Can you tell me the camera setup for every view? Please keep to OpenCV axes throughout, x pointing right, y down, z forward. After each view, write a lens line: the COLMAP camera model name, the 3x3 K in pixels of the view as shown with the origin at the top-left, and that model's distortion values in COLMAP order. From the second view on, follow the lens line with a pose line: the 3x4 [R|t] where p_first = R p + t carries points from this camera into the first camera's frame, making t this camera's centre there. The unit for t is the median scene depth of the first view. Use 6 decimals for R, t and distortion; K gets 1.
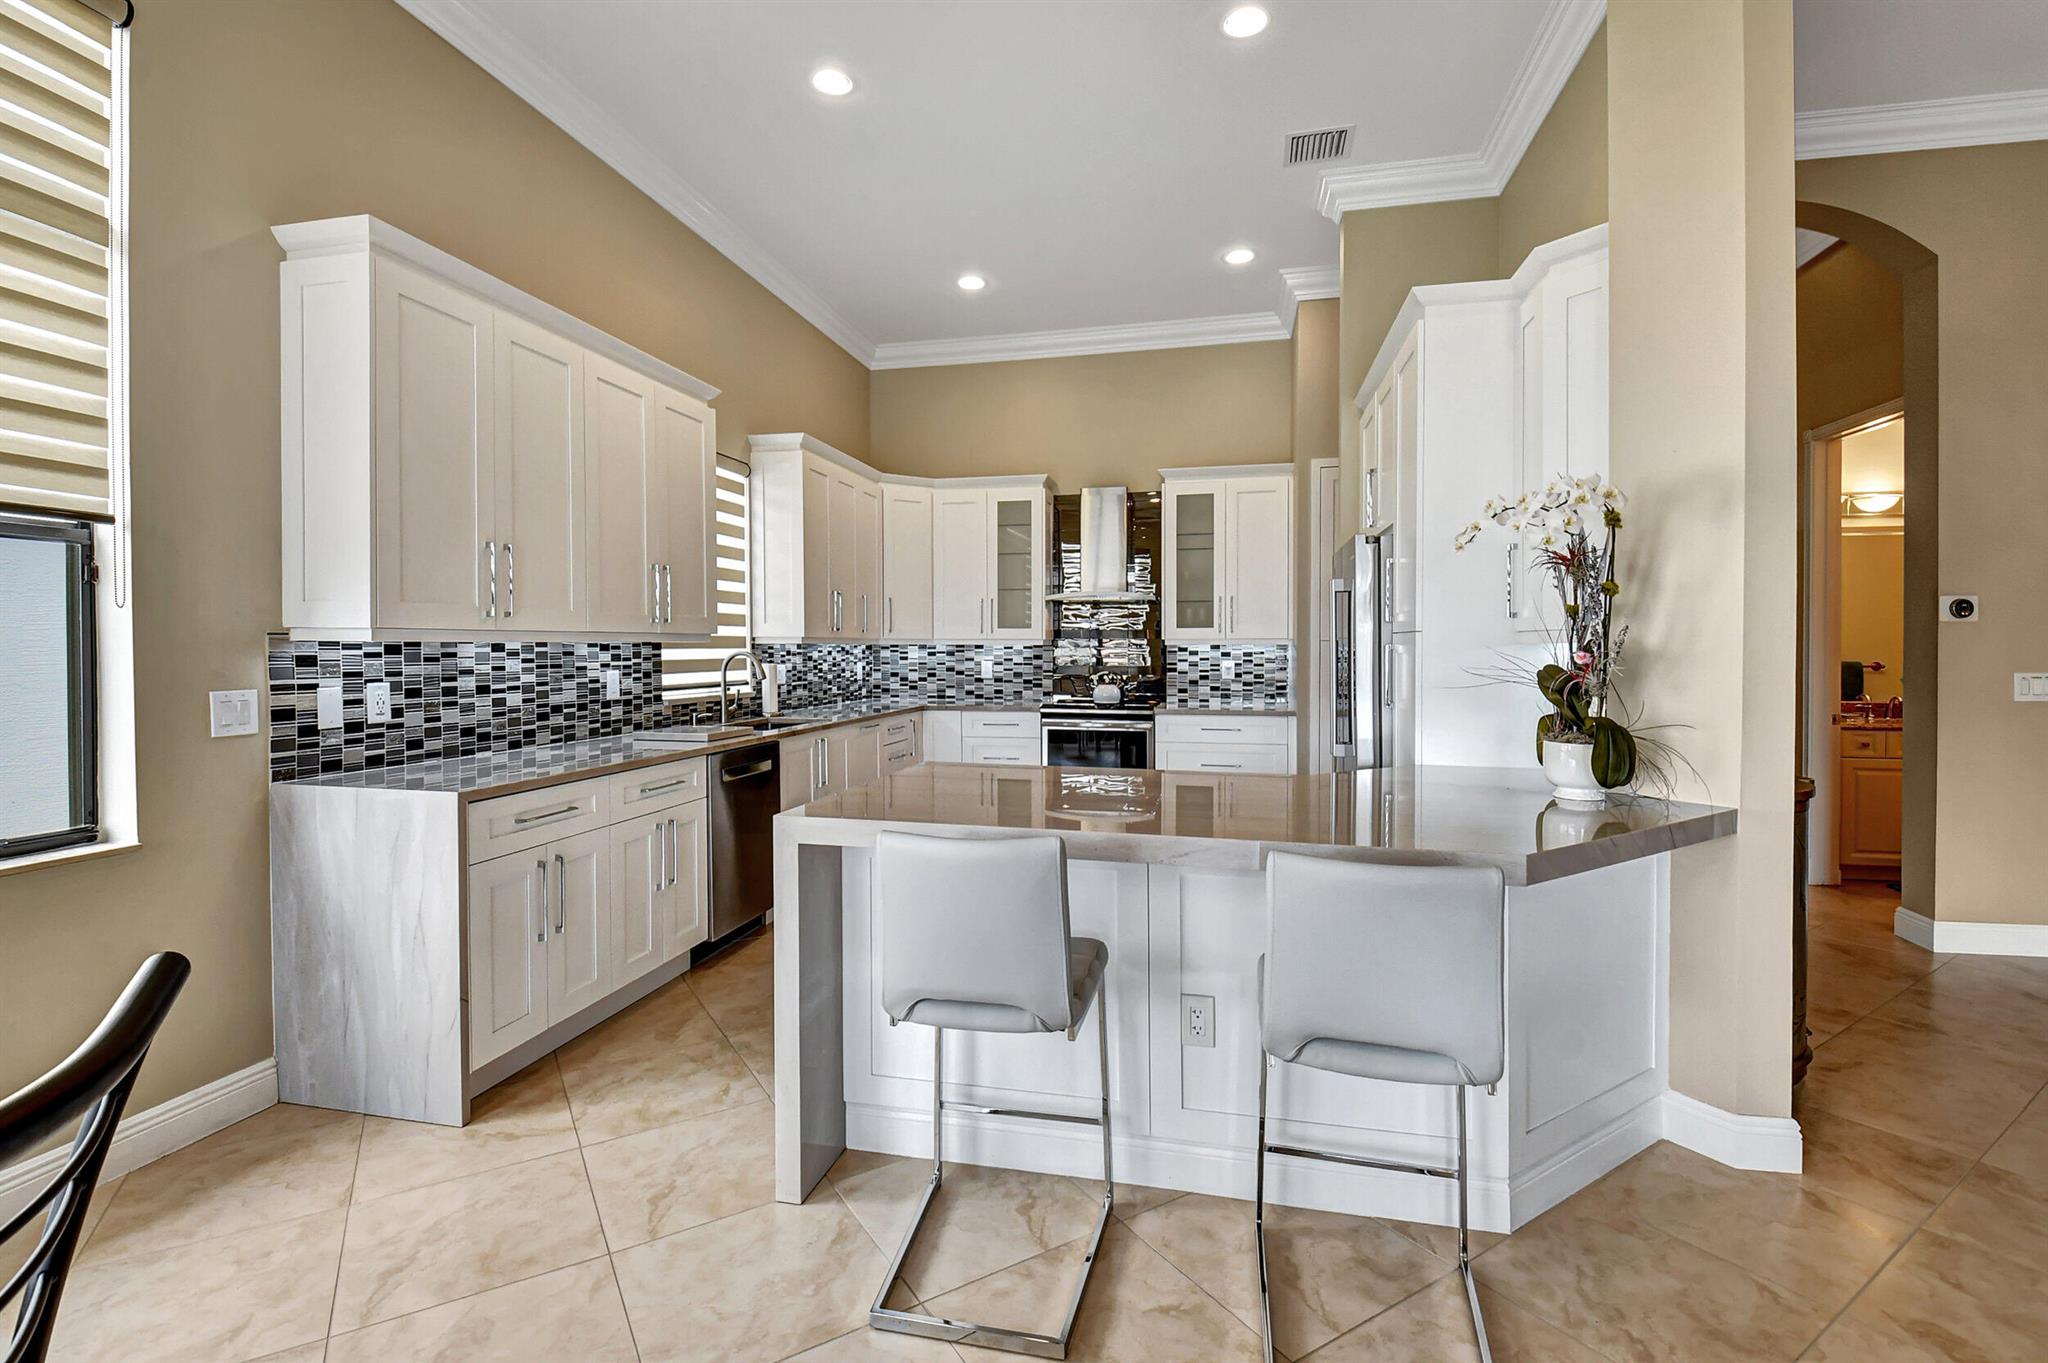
lens RADIAL K [[945.2, 0, 990.7], [0, 945.2, 657.2], [0, 0, 1]] dist [-0.002805, -0.010992]
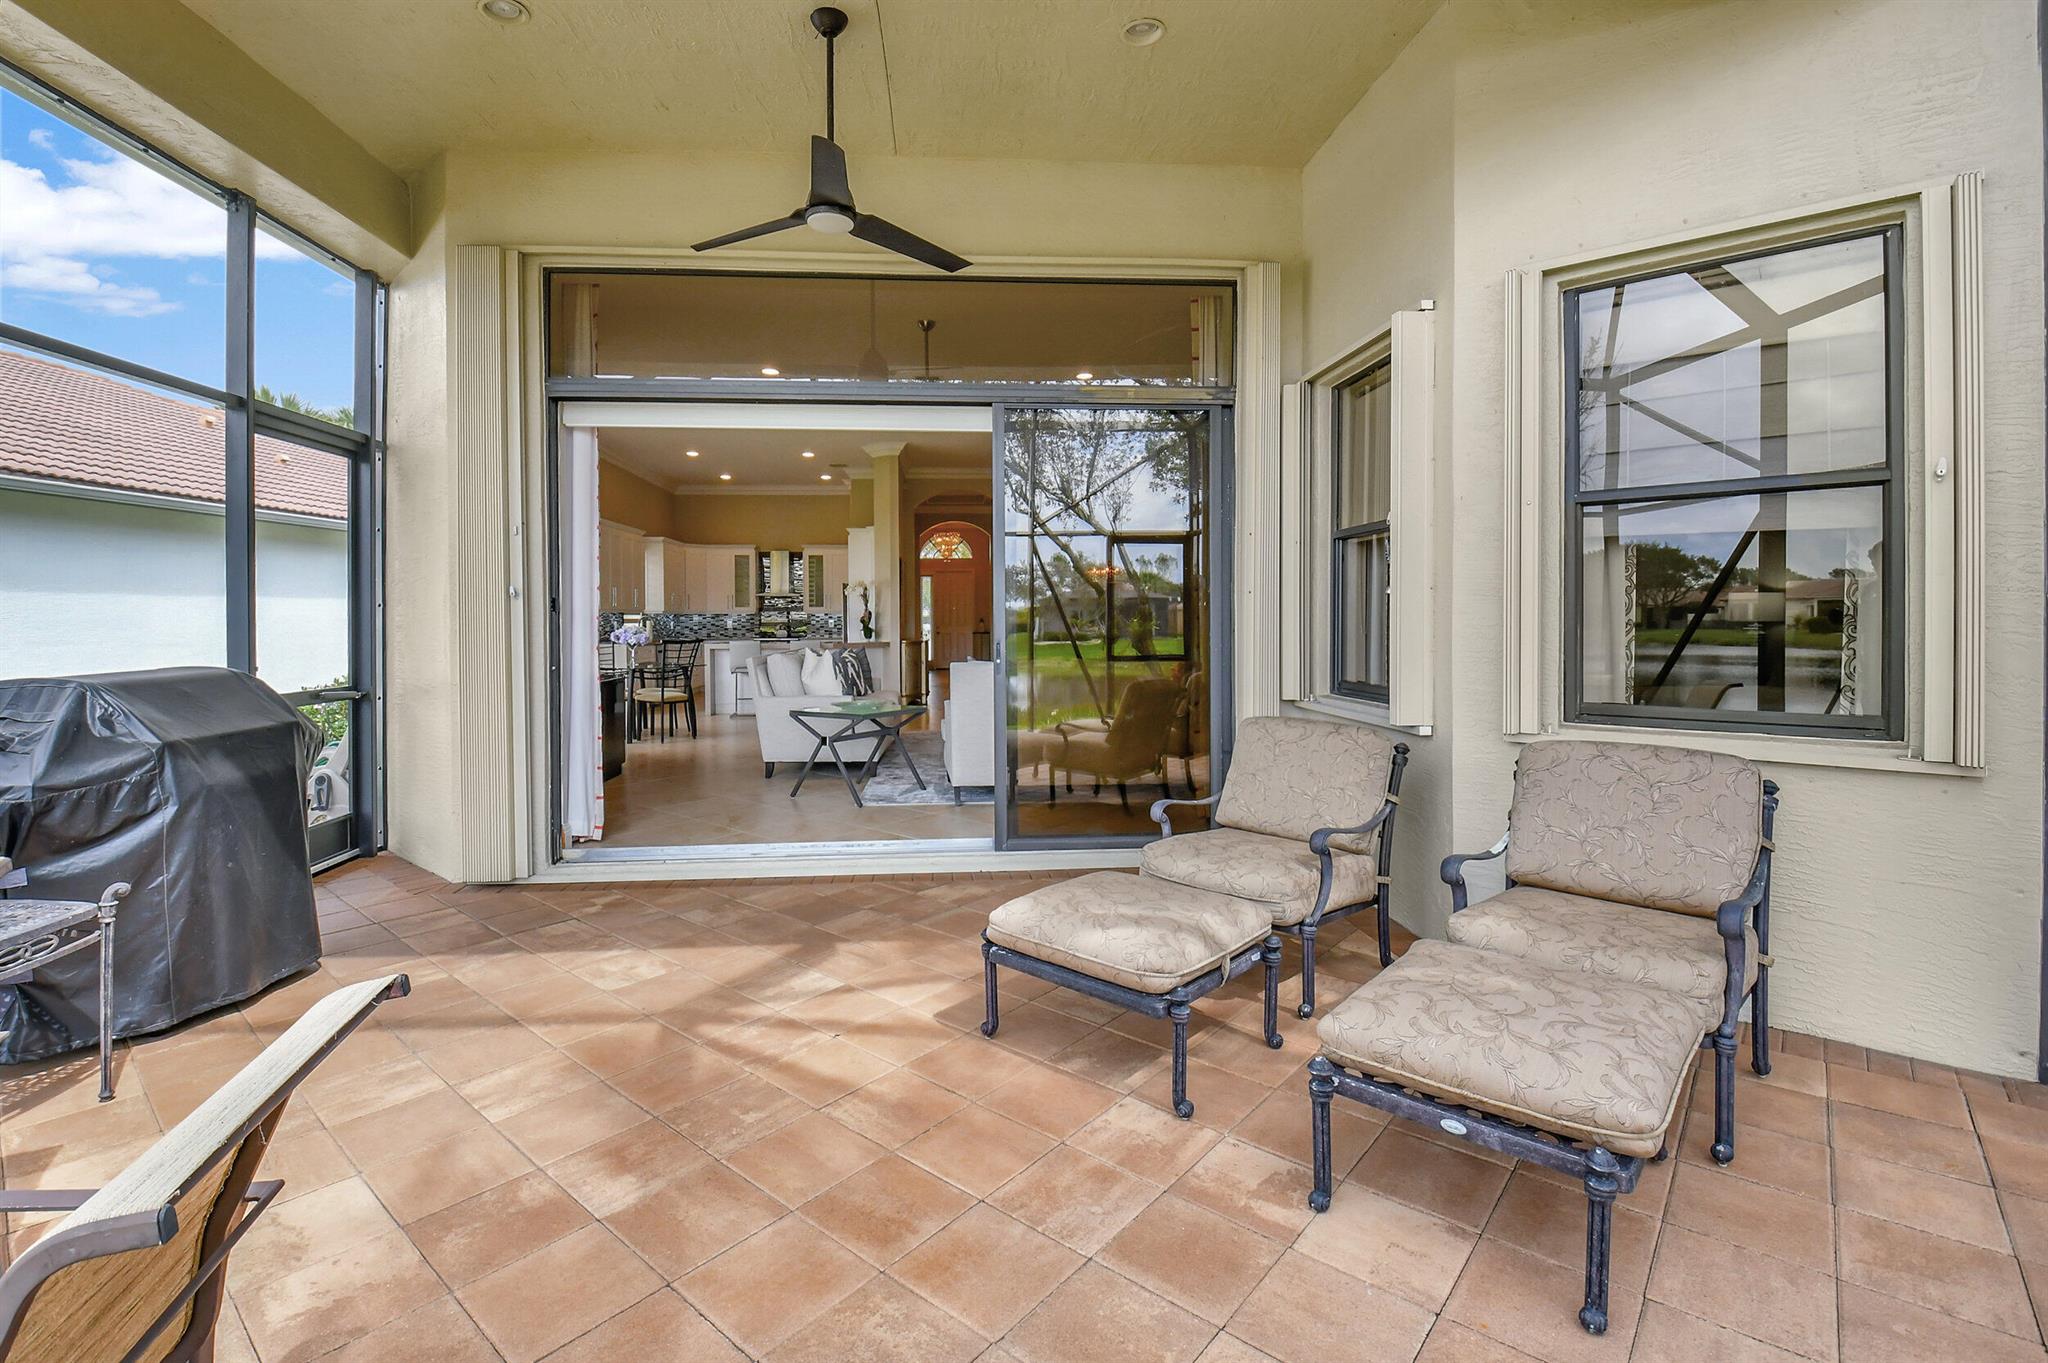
lens RADIAL K [[945.2, 0, 1035.0], [0, 945.2, 627.5], [0, 0, 1]] dist [-0.002805, -0.010992]
pose [[0.940741, -0.006652, 0.339061, -0.105798], [0.007639, 0.999970, -0.001575, 0.036296], [-0.339040, 0.004072, 0.940763, -1.784588]]
